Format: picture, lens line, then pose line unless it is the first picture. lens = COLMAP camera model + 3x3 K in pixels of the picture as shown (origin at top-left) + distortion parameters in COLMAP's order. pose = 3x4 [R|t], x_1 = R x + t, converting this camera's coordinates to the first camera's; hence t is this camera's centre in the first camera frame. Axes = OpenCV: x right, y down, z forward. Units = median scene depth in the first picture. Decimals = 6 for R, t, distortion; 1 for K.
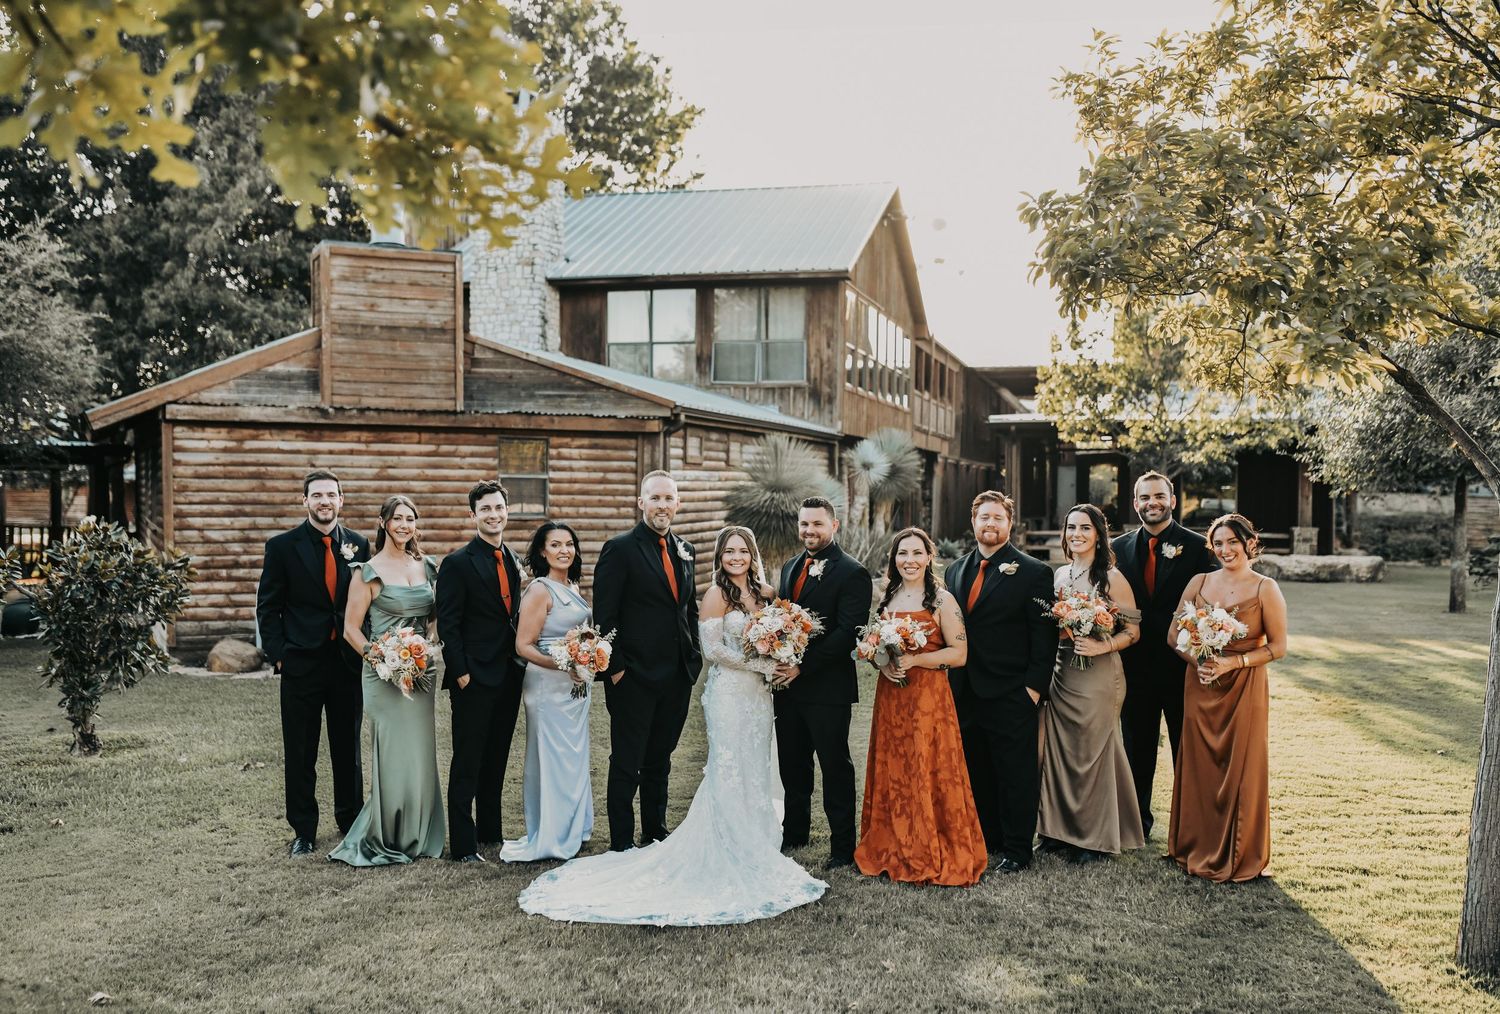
lens RADIAL K [[1410.8, 0, 753.3], [0, 1410.8, 506.8], [0, 0, 1]] dist [-0.060501, 0.092527]
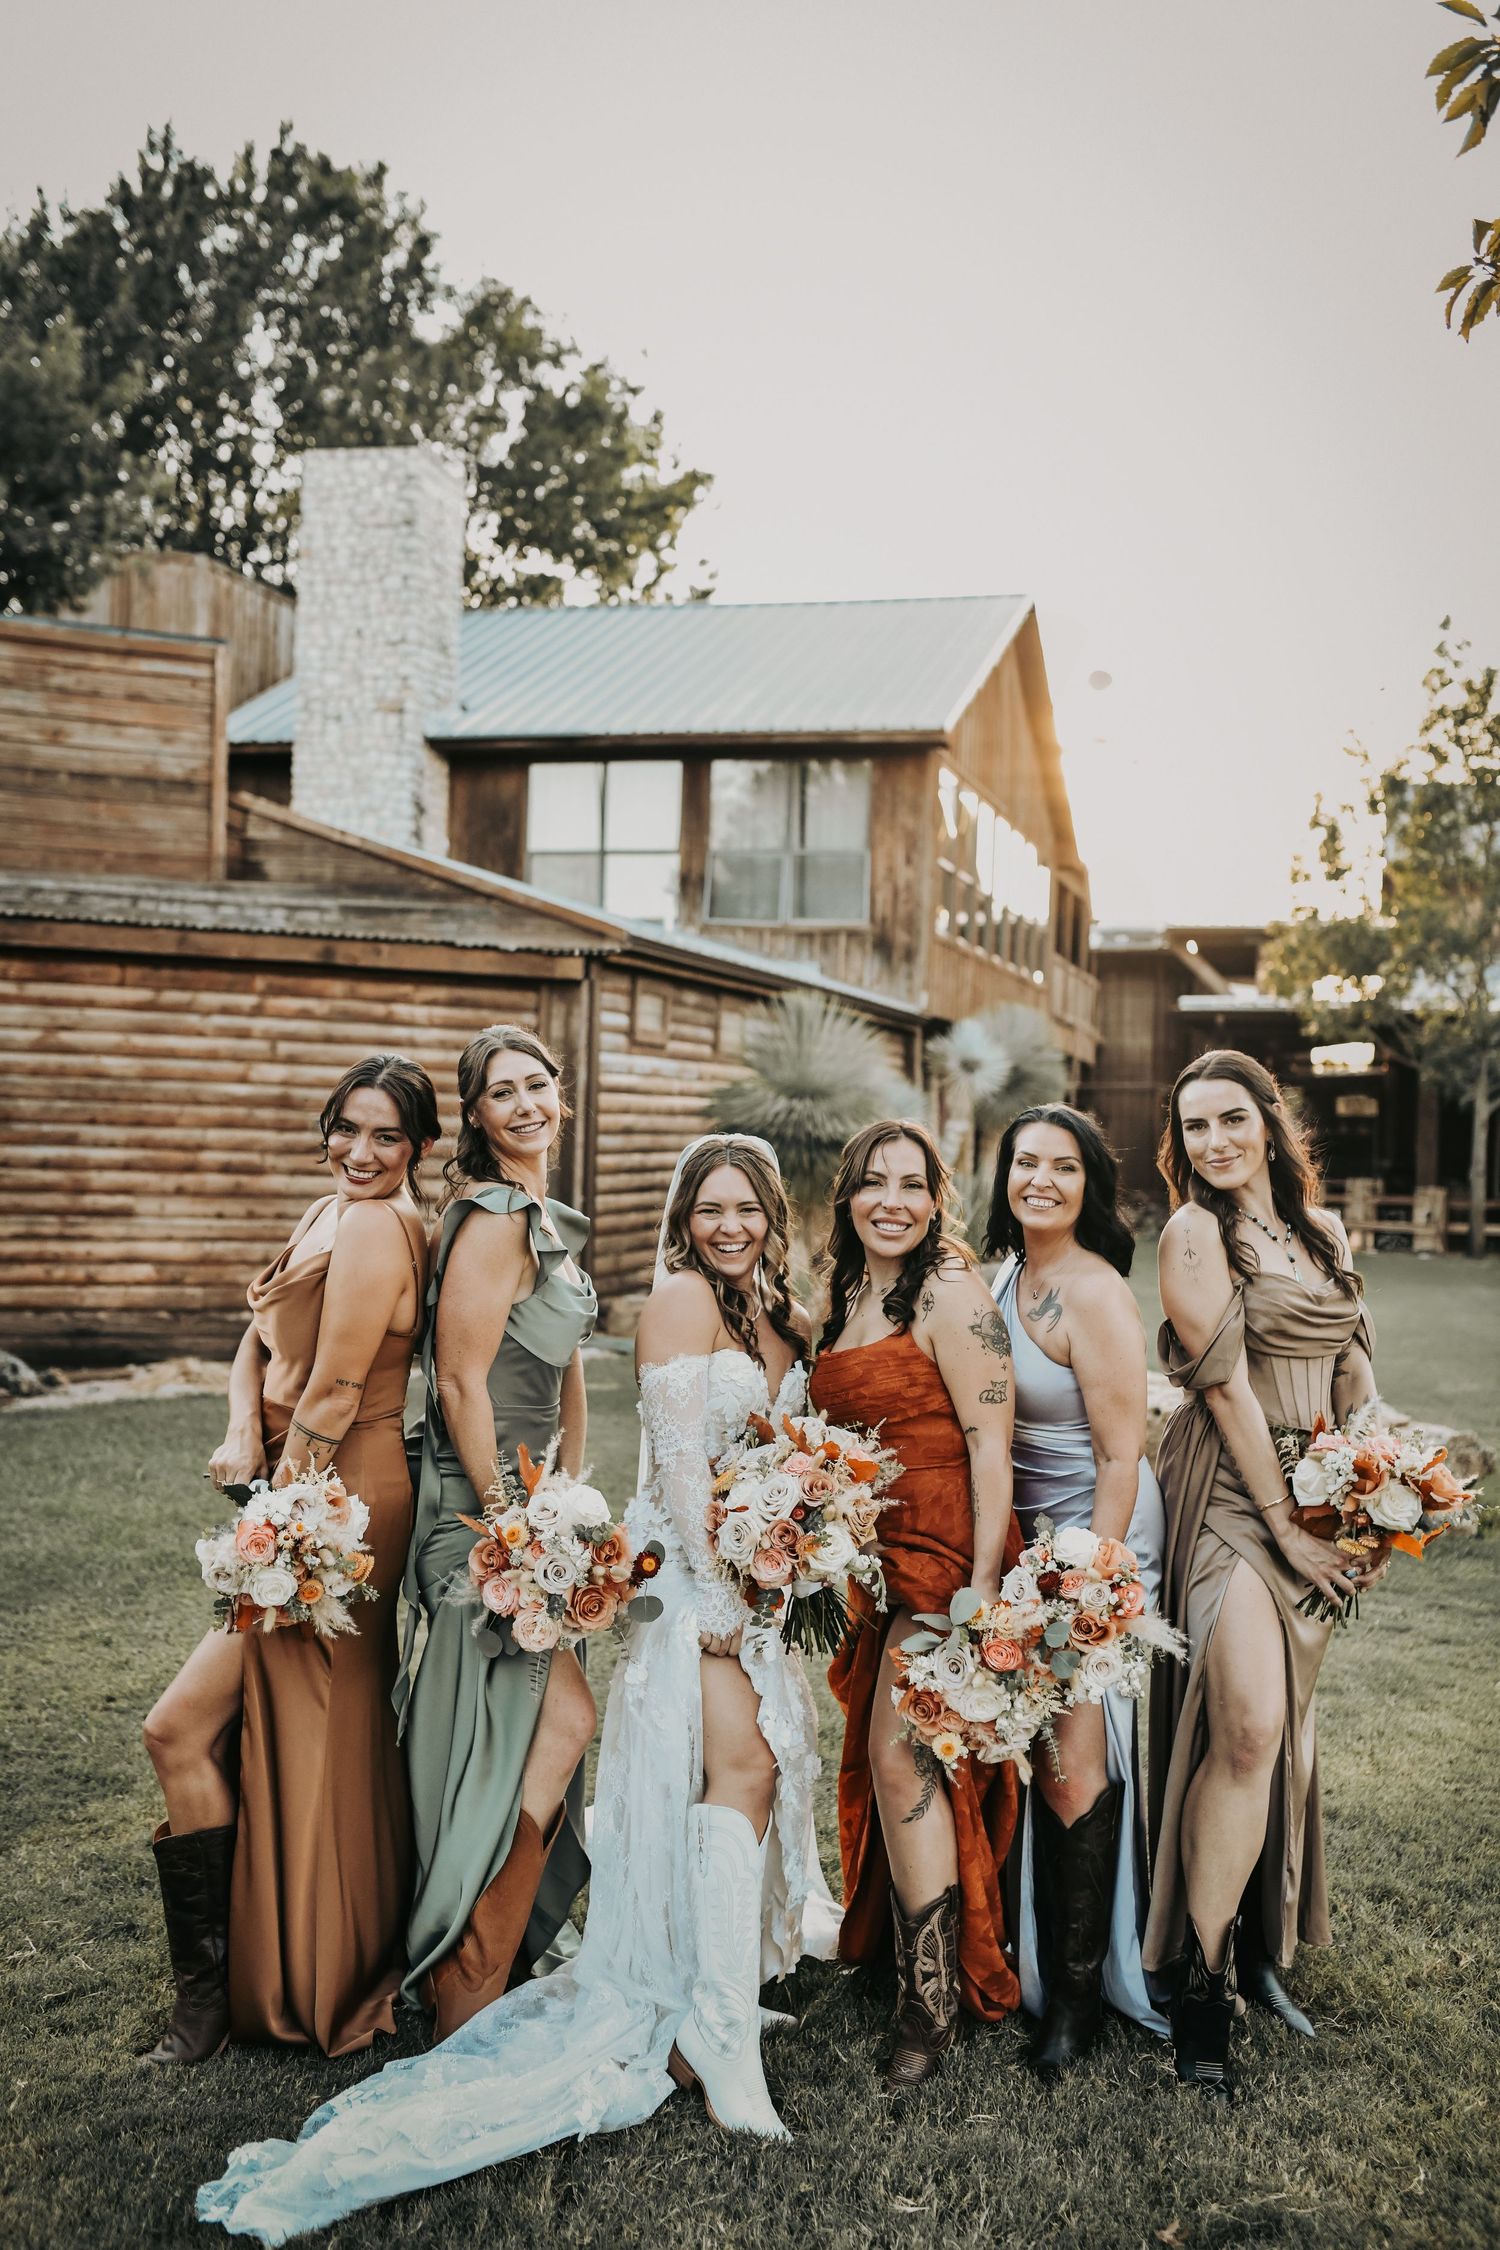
lens RADIAL K [[2172.6, 0, 769.7], [0, 2172.6, 1110.1], [0, 0, 1]] dist [-0.061128, 0.091058]
pose [[0.999637, 0.023276, -0.013554, 0.017241], [-0.023570, 0.999481, -0.021978, 0.012748], [0.013036, 0.022289, 0.999667, 0.174635]]
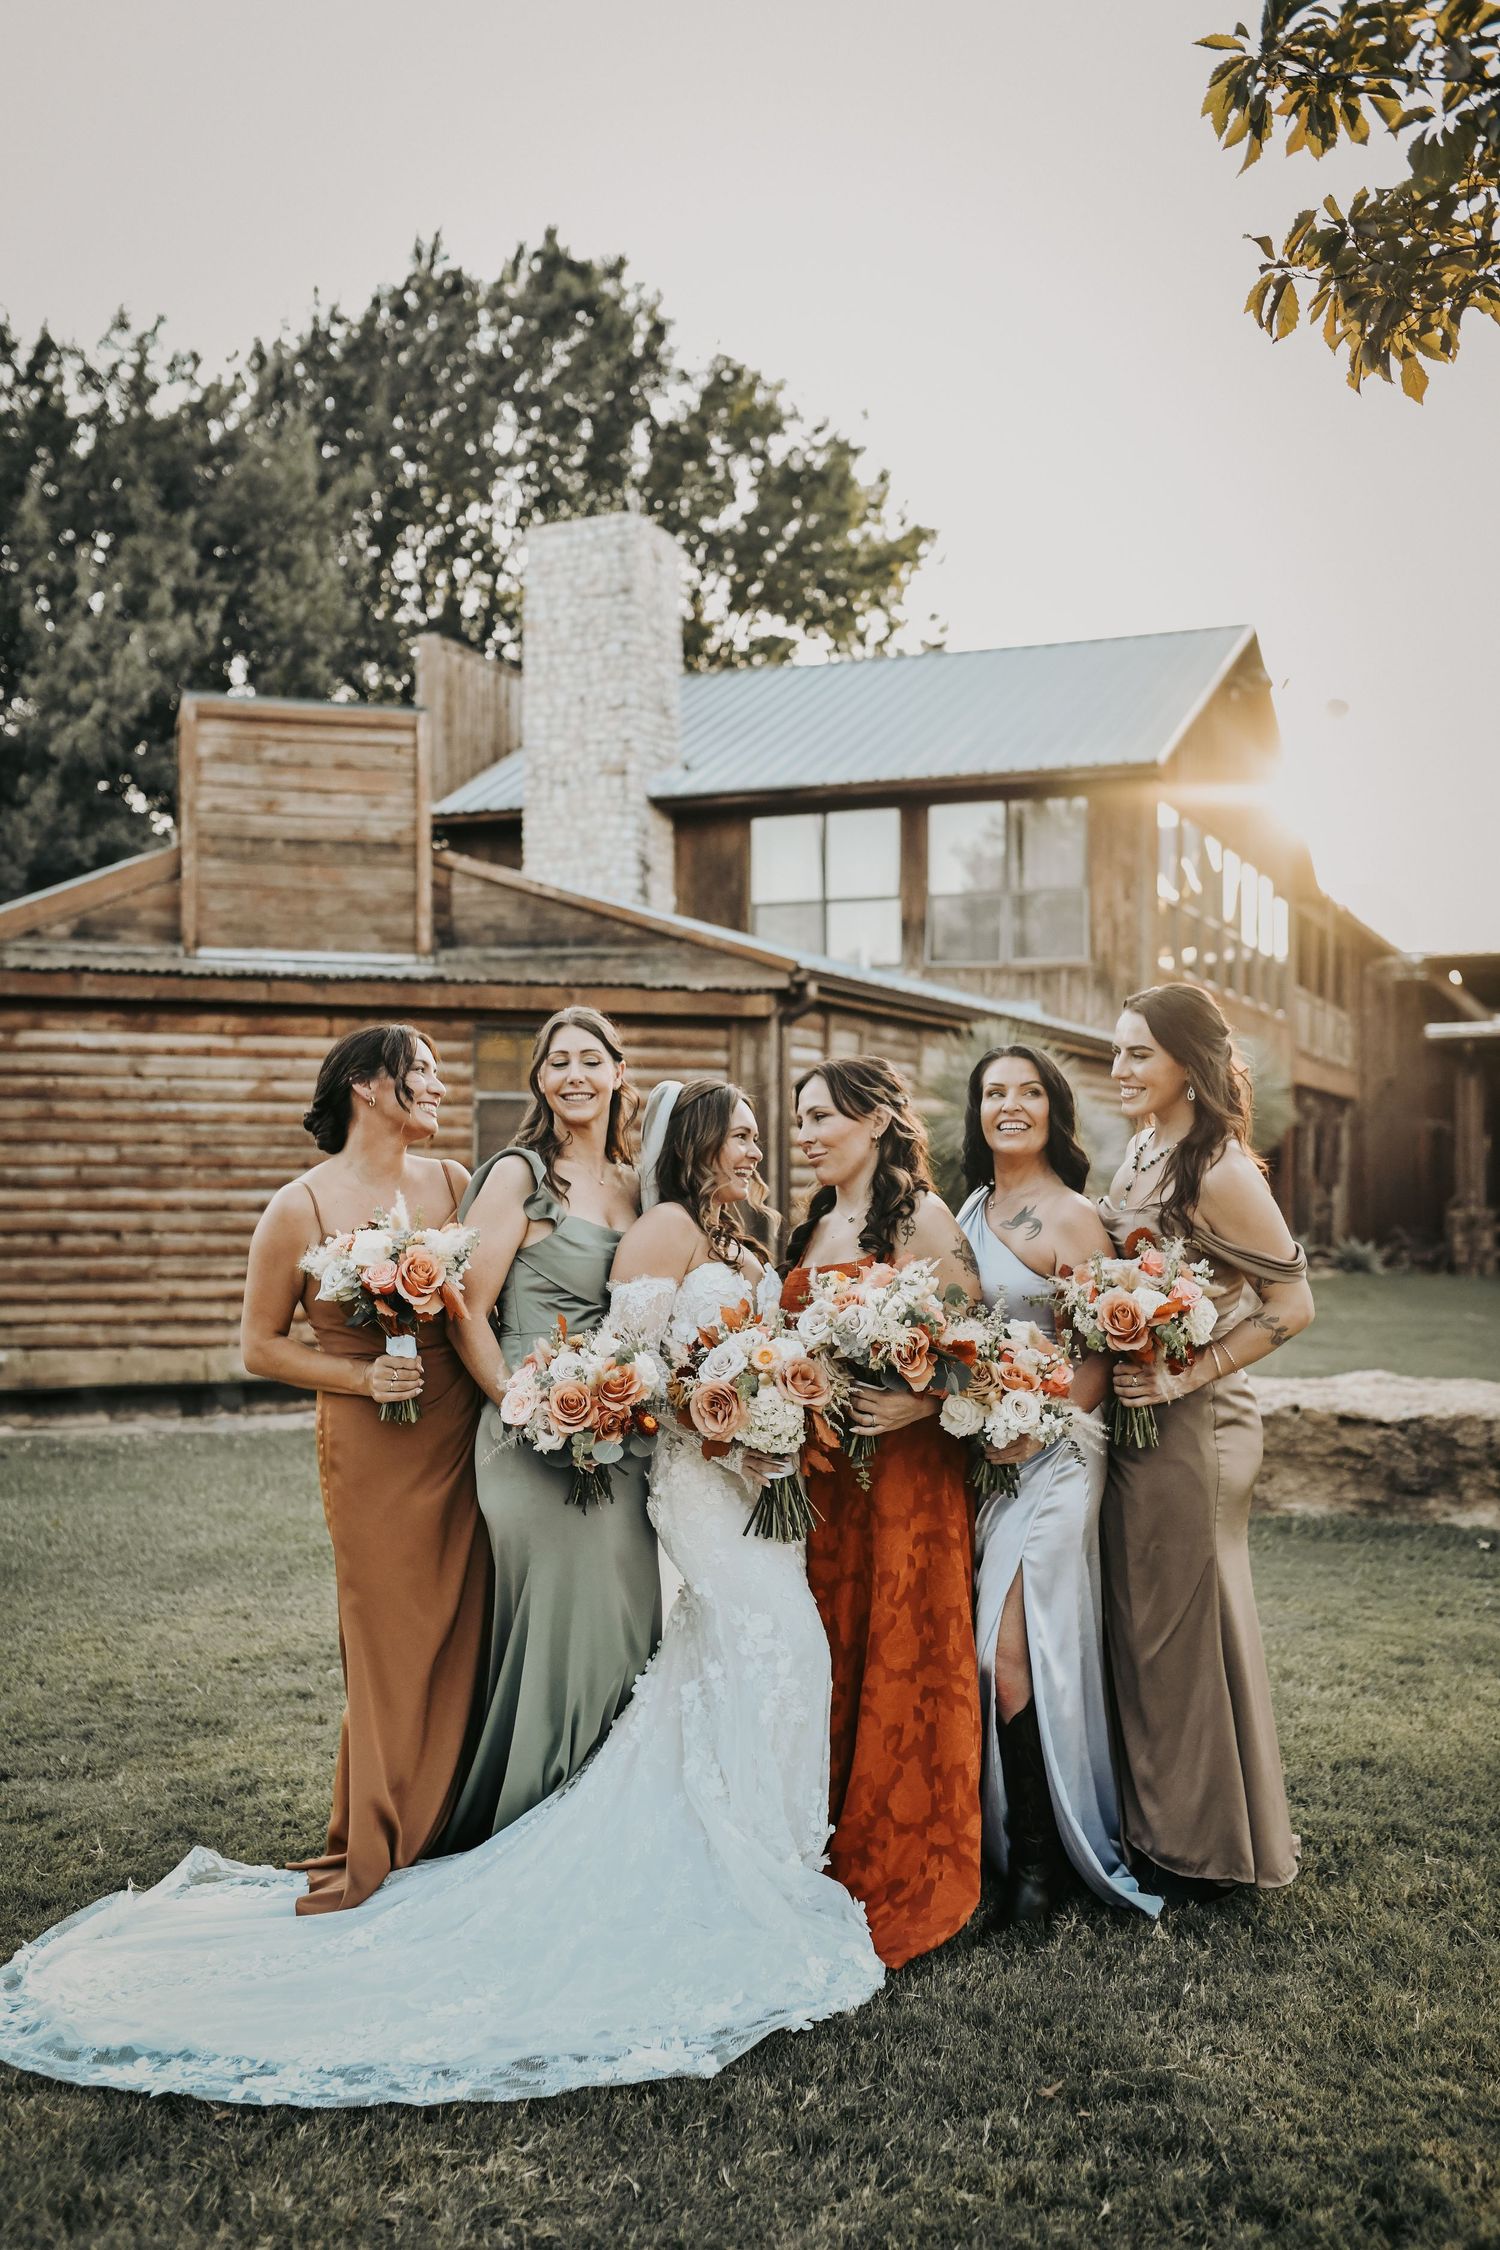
lens RADIAL K [[2174.8, 0, 747.0], [0, 2174.8, 1125.8], [0, 0, 1]] dist [-0.063010, 0.071942]
pose [[0.988239, -0.008936, -0.152658, 0.053102], [0.002652, 0.999143, -0.041318, 0.024239], [0.152896, 0.040427, 0.987415, 0.160833]]
